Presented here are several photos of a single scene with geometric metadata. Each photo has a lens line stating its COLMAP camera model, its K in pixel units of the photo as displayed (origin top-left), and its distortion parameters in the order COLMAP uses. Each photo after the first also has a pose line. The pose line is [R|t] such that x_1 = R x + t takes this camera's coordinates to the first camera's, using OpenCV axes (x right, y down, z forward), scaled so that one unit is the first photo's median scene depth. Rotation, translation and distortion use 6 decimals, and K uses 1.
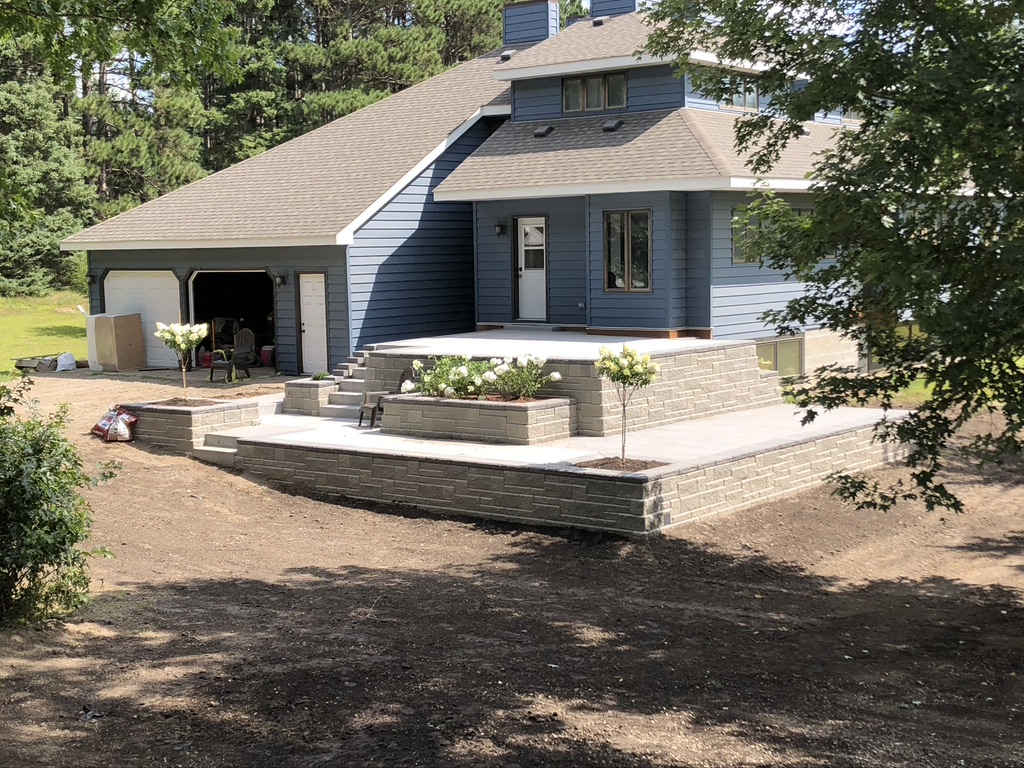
lens RADIAL K [[1466.7, 0, 512.0], [0, 1466.7, 384.0], [0, 0, 1]] dist [0.112593, 0.034761]
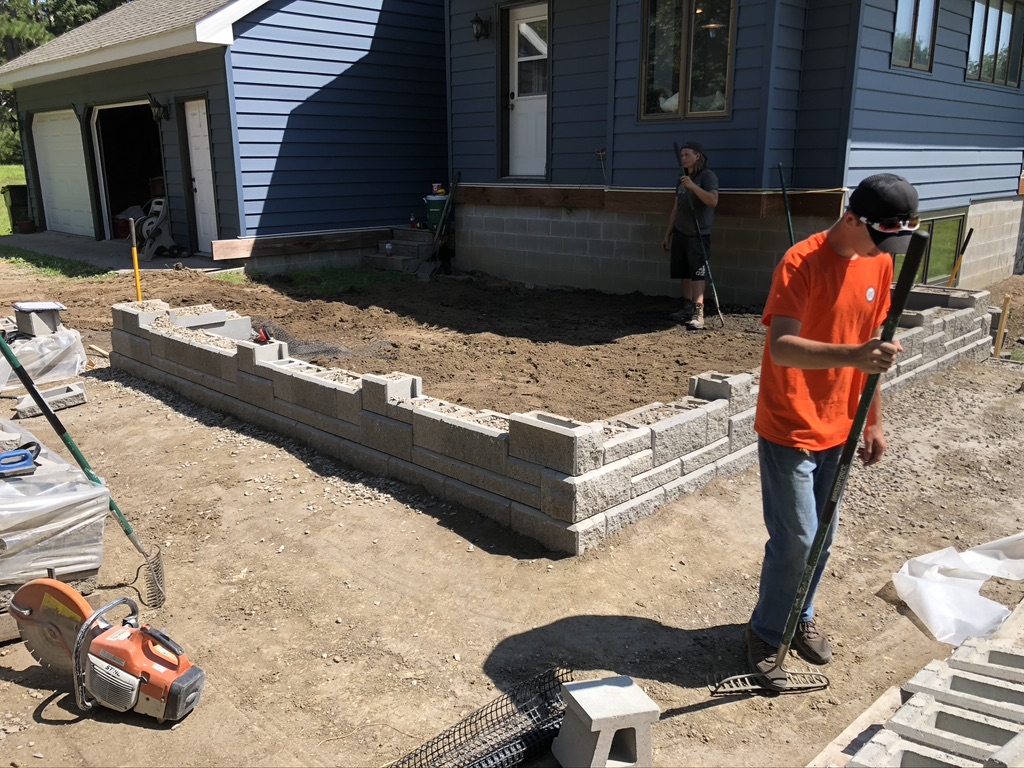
lens RADIAL K [[833.7, 0, 512.0], [0, 833.7, 384.0], [0, 0, 1]] dist [0.003549, -0.004408]
pose [[0.993414, 0.041802, -0.106687, 0.057200], [-0.023404, 0.985475, 0.168200, -0.018905], [0.112169, -0.164595, 0.979963, 0.727568]]
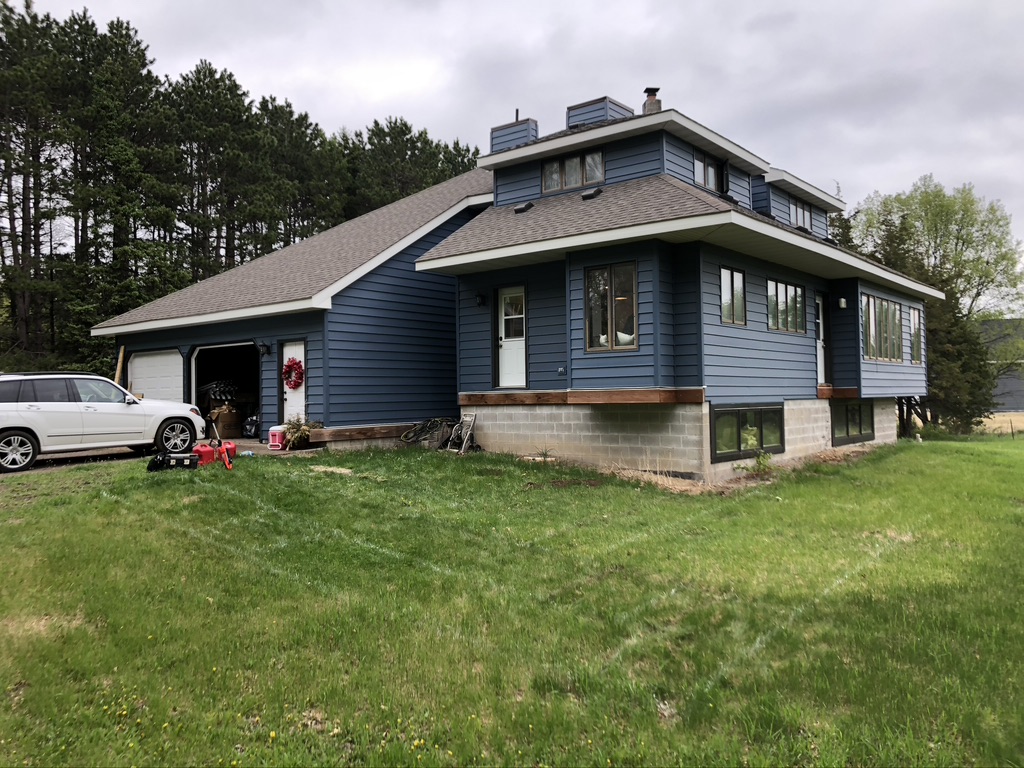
lens RADIAL K [[824.8, 0, 505.8], [0, 824.8, 380.8], [0, 0, 1]] dist [0.034887, -0.006870]
pose [[0.999965, 0.003208, -0.007788, 0.016154], [-0.004102, 0.993040, -0.117704, 0.020526], [0.007356, 0.117732, 0.993018, 0.507299]]
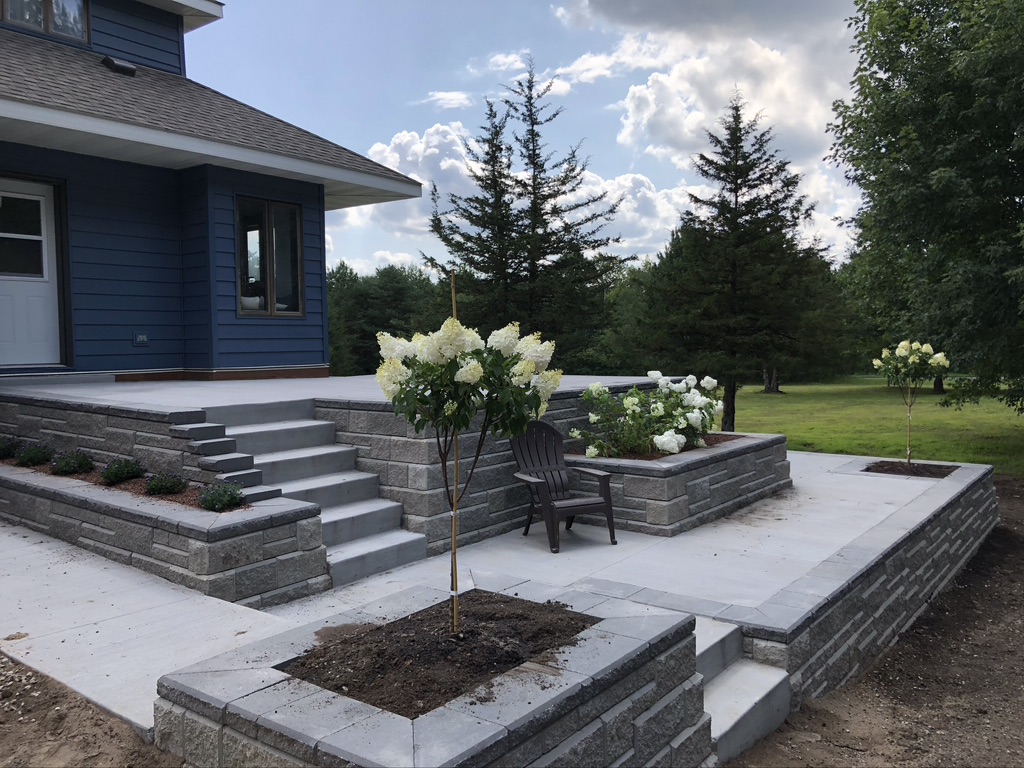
lens RADIAL K [[831.9, 0, 519.0], [0, 831.9, 380.9], [0, 0, 1]] dist [0.040384, -0.057099]
pose [[-0.012294, -0.028042, 0.999531, -0.344466], [0.106161, 0.993920, 0.029191, -0.032726], [-0.994273, 0.106471, -0.009243, 0.945519]]
